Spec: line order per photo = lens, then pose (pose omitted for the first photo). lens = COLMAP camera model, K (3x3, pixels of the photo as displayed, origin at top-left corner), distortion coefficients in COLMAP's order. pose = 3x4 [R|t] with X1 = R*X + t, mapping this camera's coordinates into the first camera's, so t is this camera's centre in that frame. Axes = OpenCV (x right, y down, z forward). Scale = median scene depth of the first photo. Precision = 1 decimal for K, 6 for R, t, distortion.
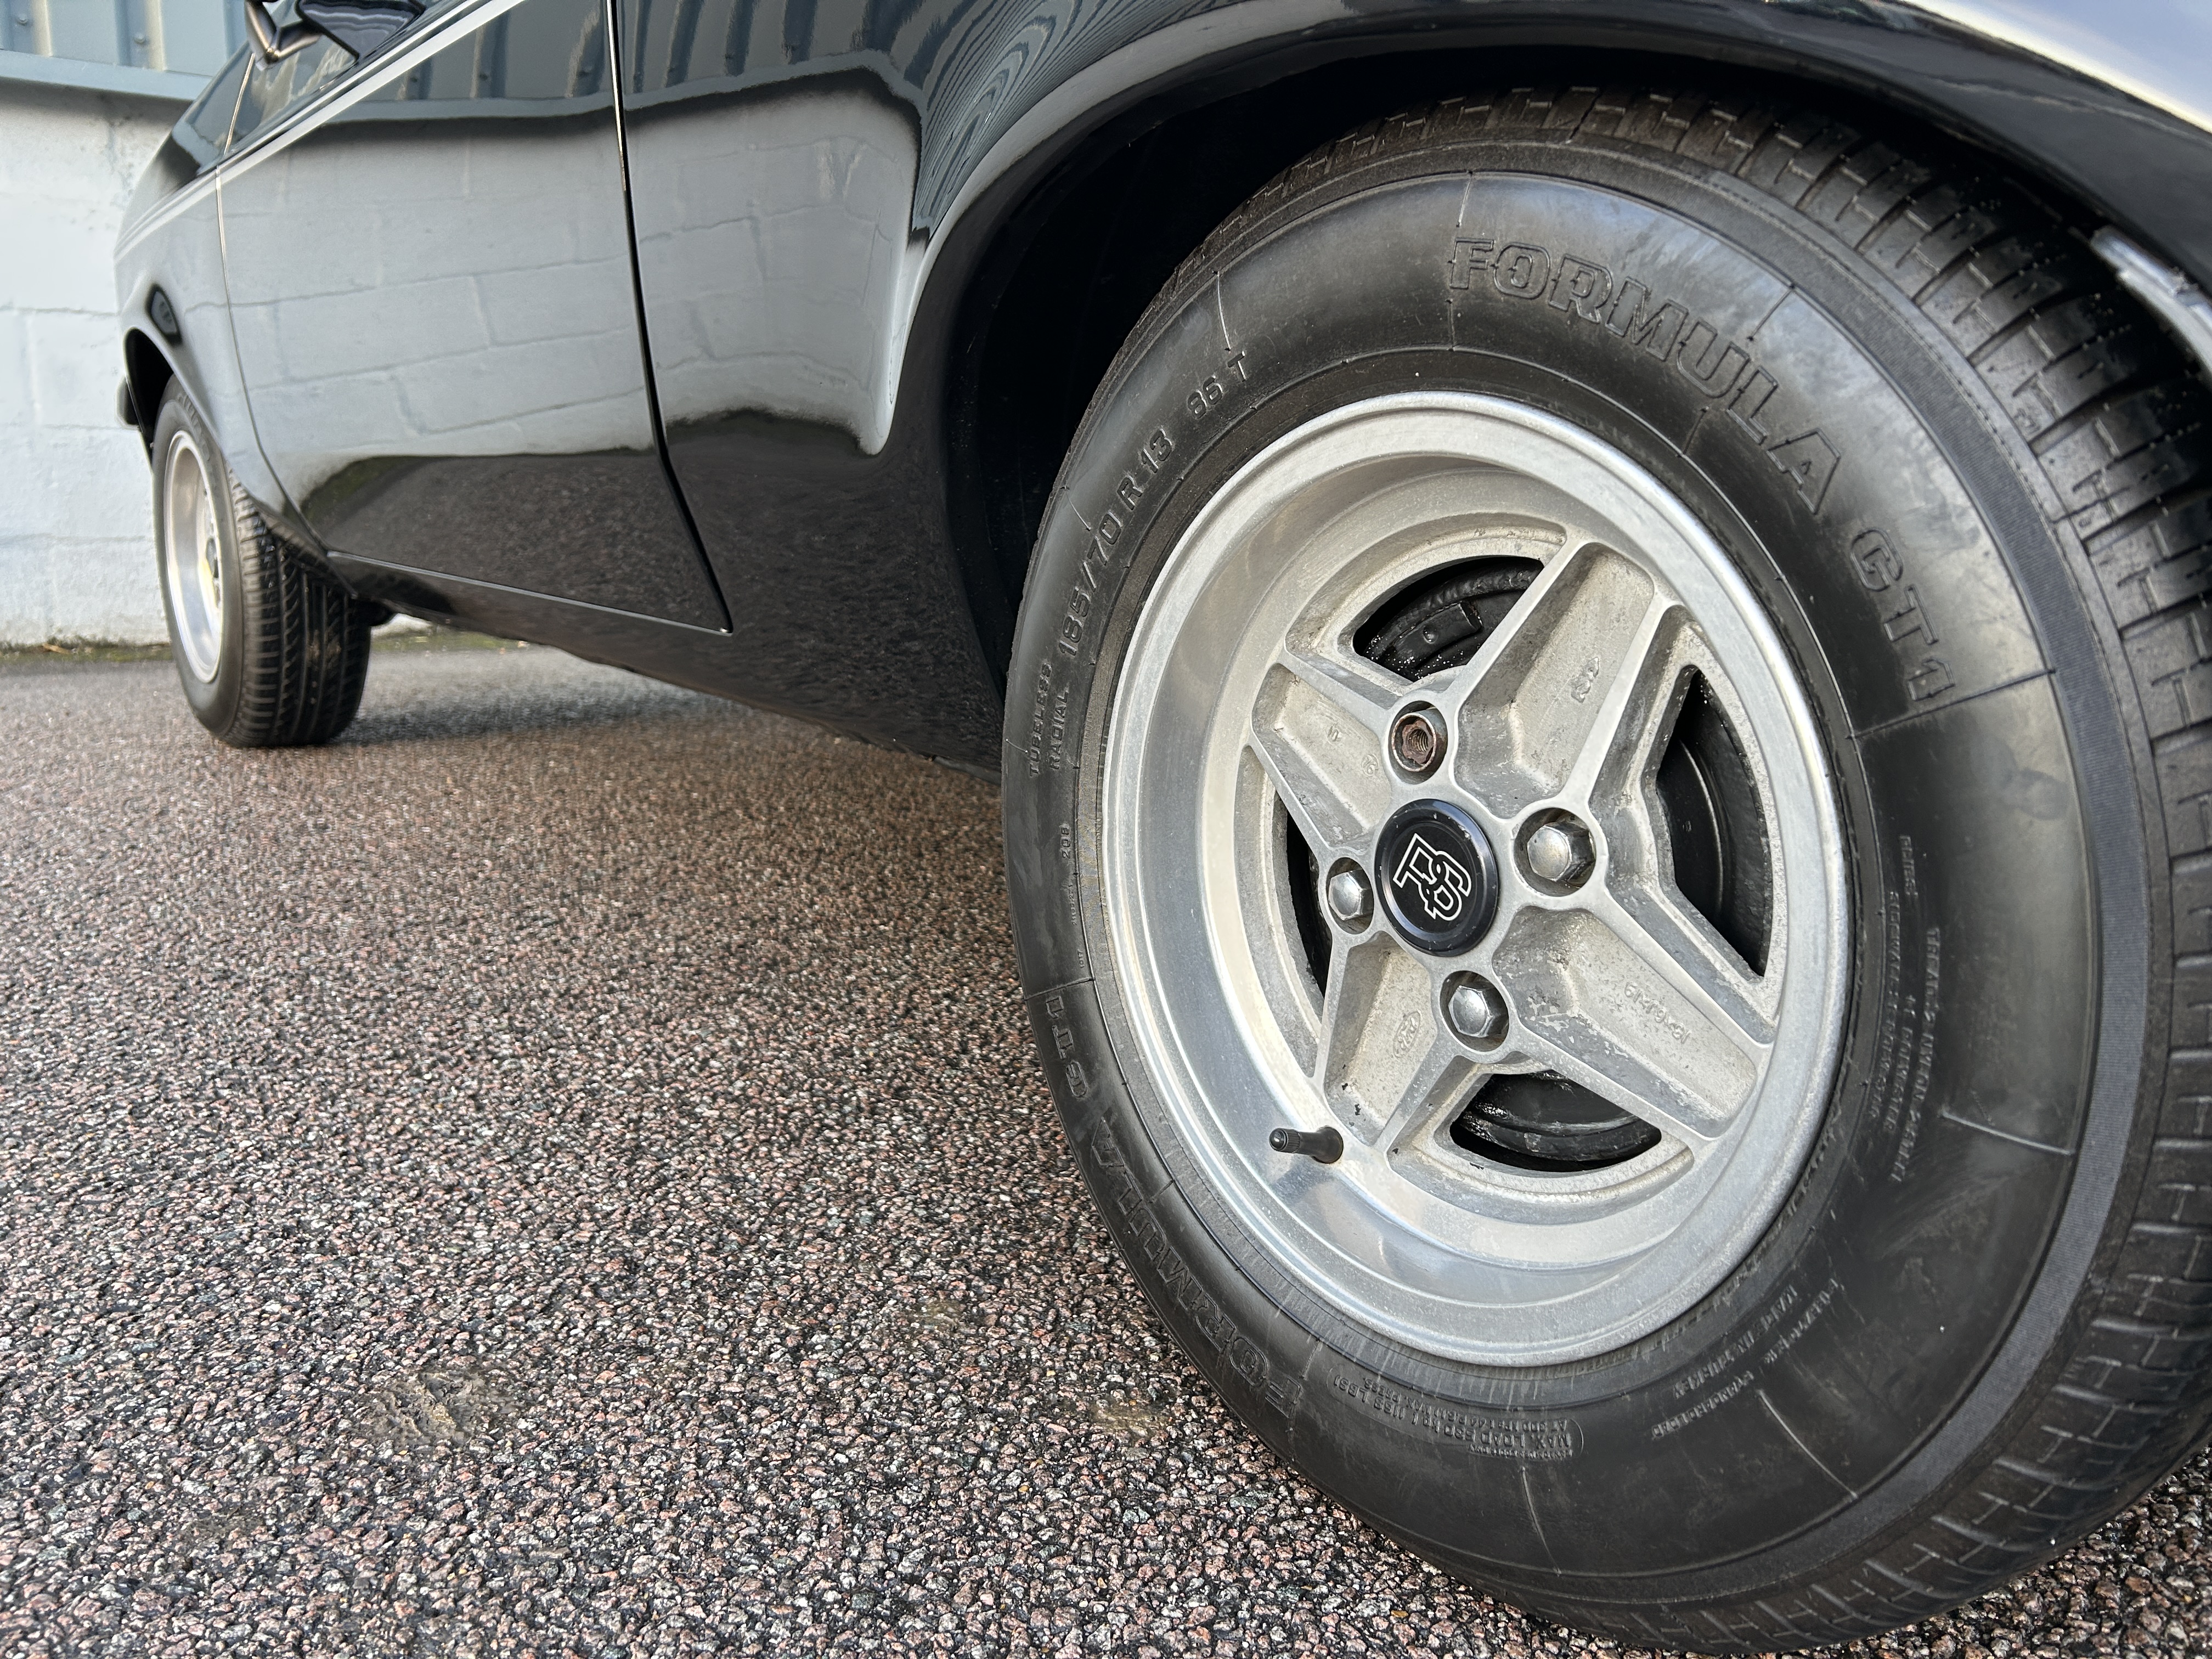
lens RADIAL K [[1665.5, 0, 1117.9], [0, 1665.5, 826.7], [0, 0, 1]] dist [0.058556, -0.062215]
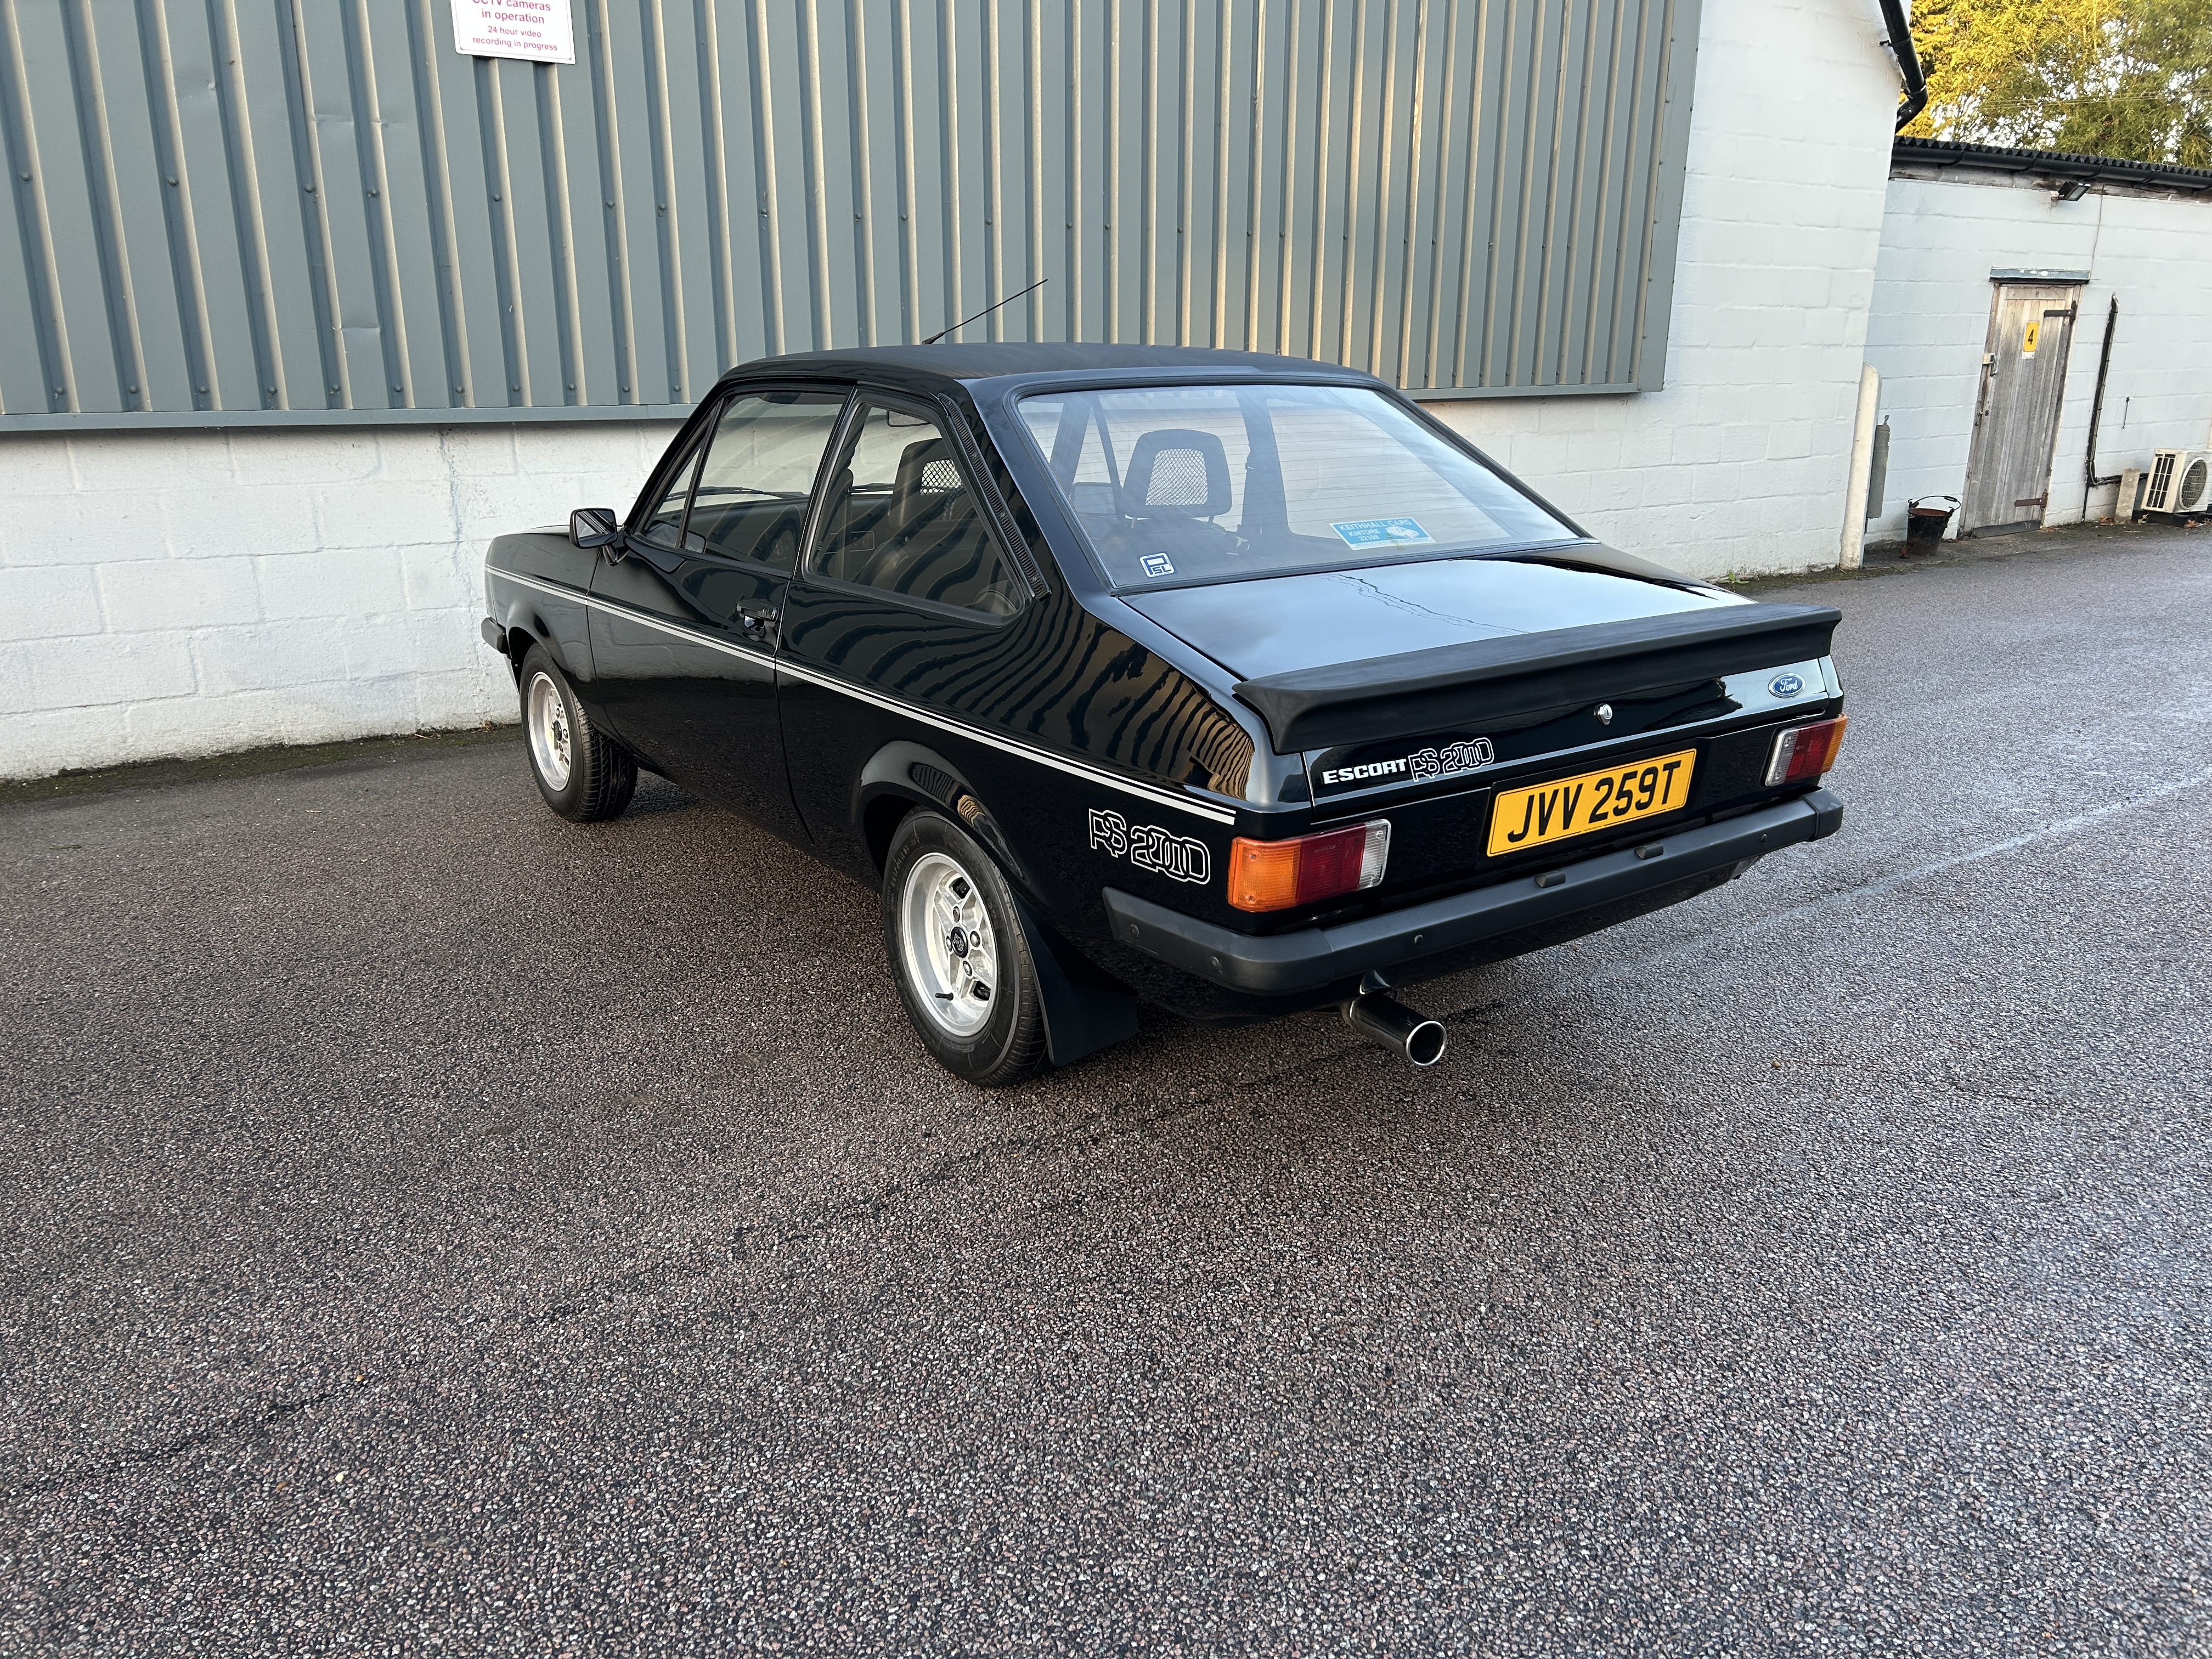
lens RADIAL K [[1665.5, 0, 1121.2], [0, 1665.5, 844.4], [0, 0, 1]] dist [0.058556, -0.062215]
pose [[0.999072, -0.015004, -0.040369, 0.741003], [0.018053, 0.996925, 0.076258, -0.530734], [0.039101, -0.076916, 0.996271, -3.291980]]
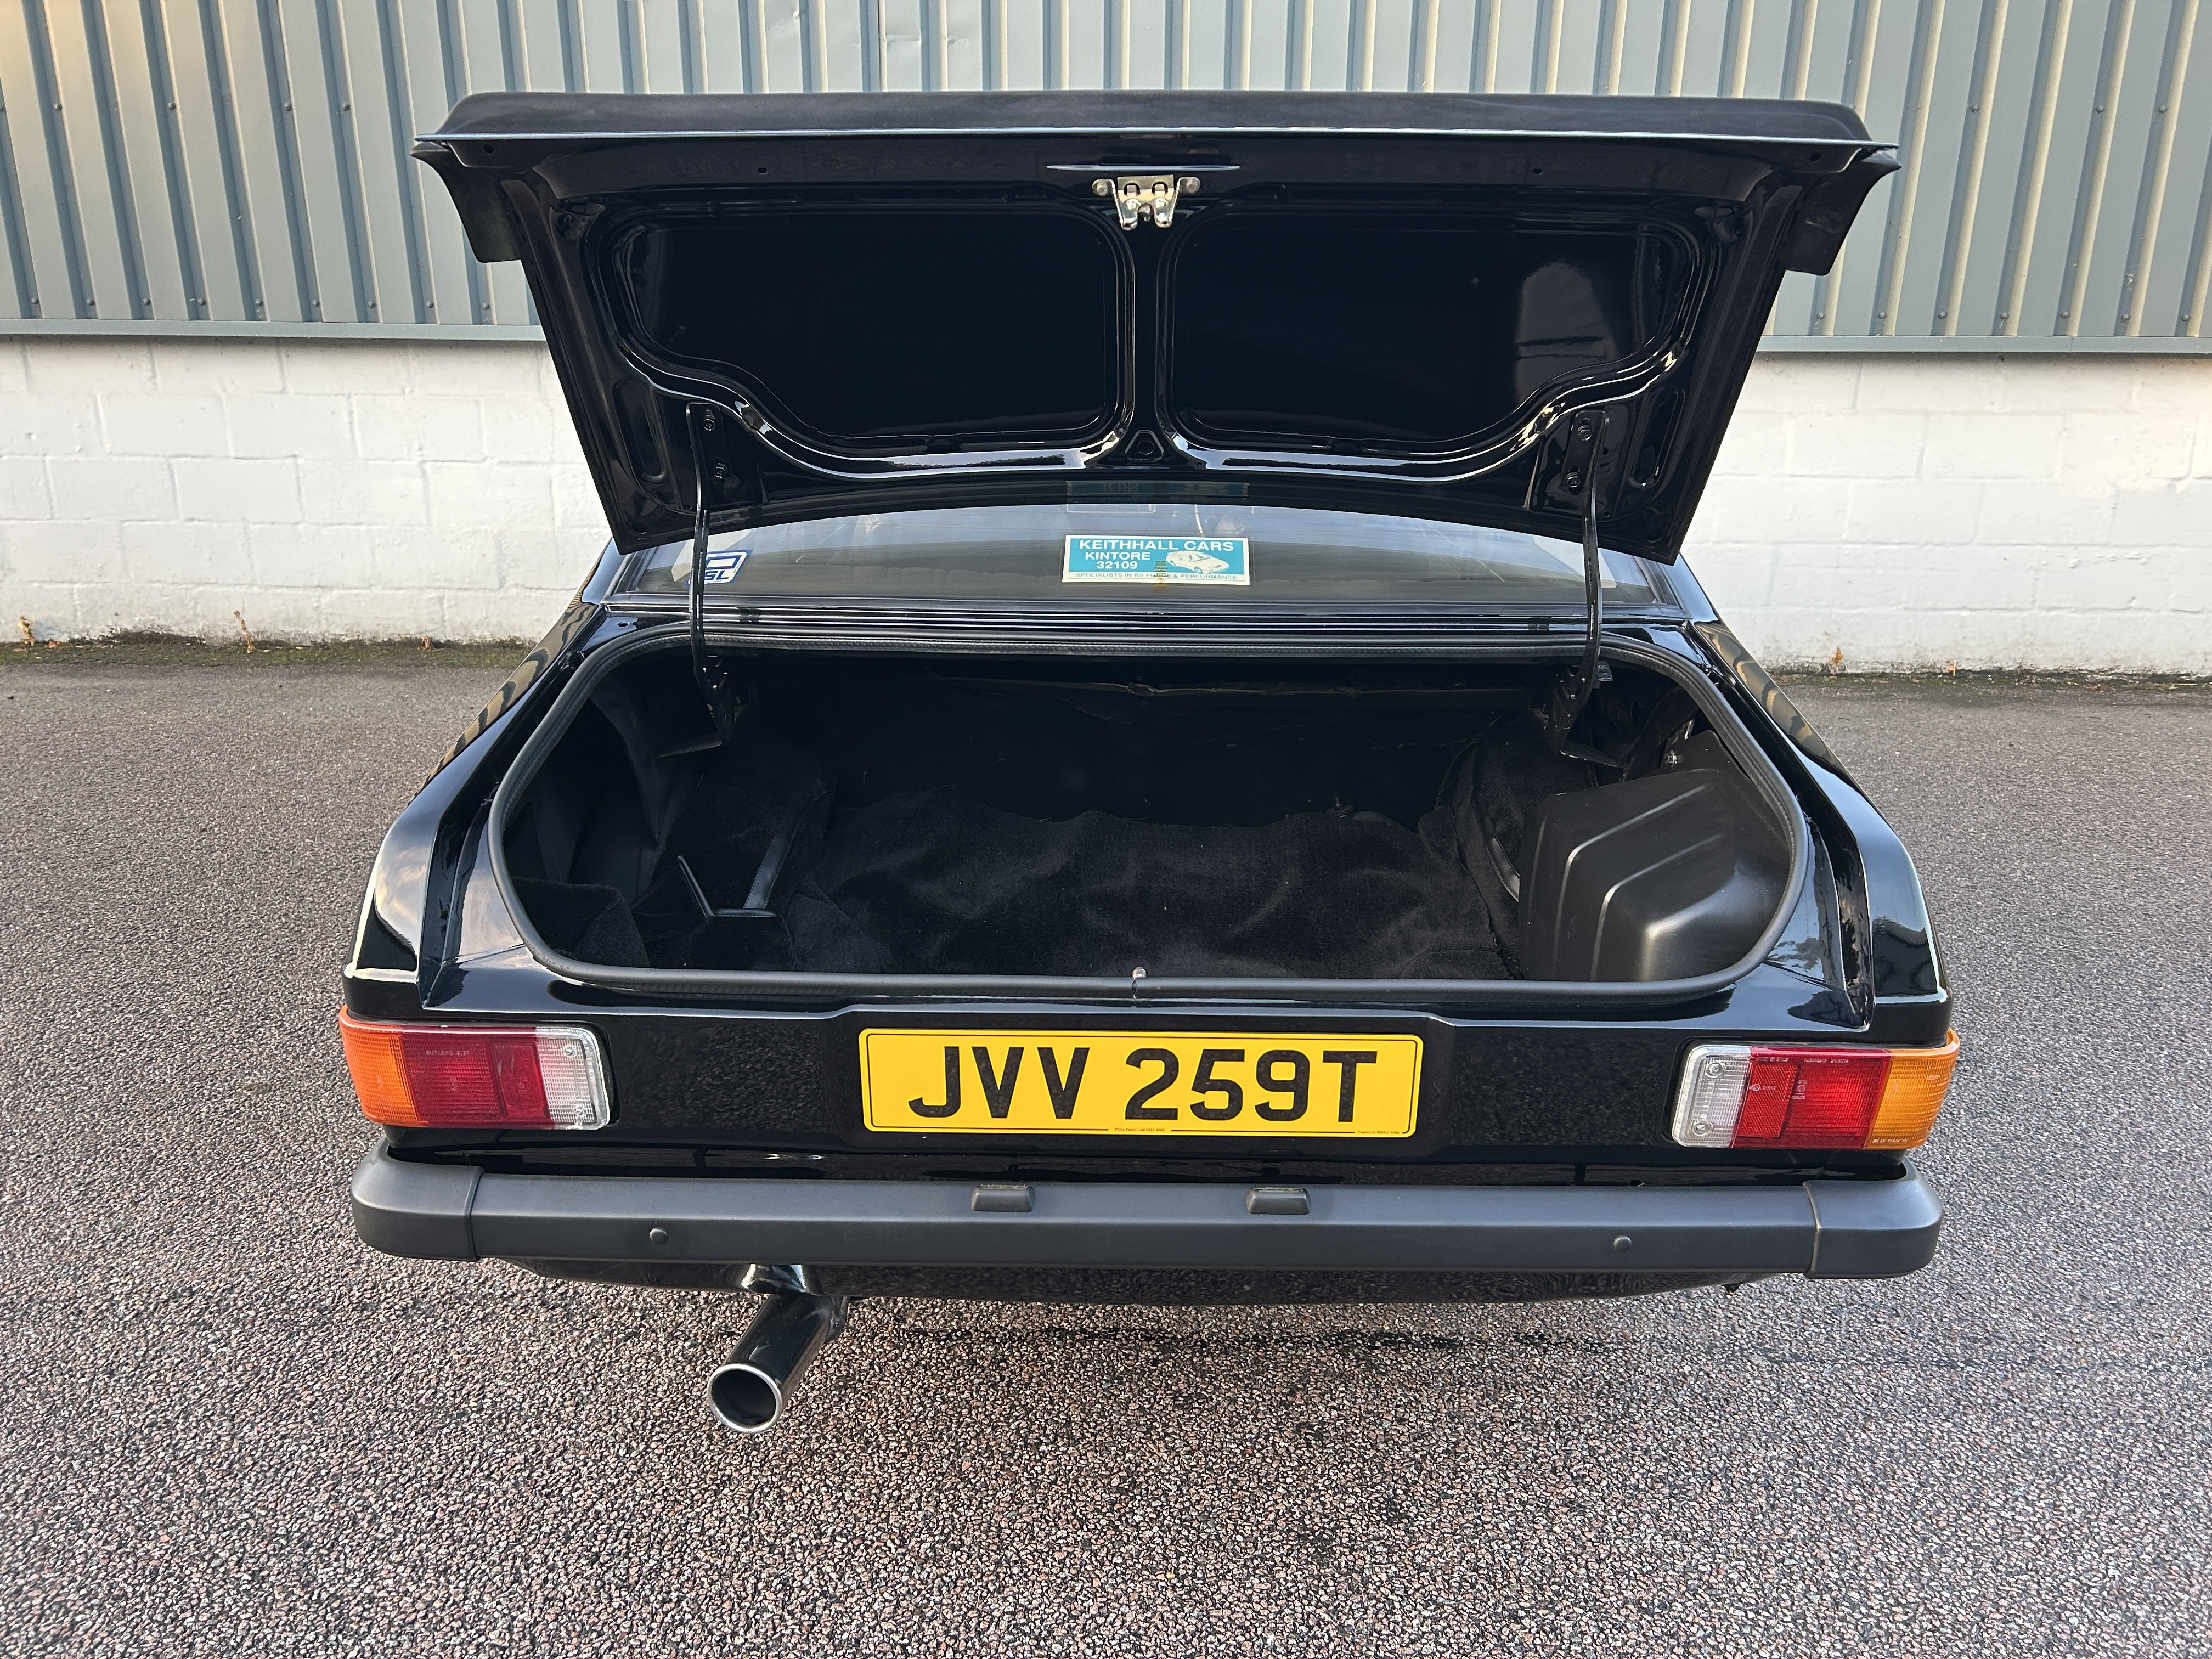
lens RADIAL K [[1665.5, 0, 1103.0], [0, 1665.5, 816.5], [0, 0, 1]] dist [0.058556, -0.062215]
pose [[0.773227, 0.176160, -0.609169, 2.774175], [-0.121397, 0.983993, 0.130460, -0.902220], [0.622400, -0.026924, 0.782236, -1.172057]]
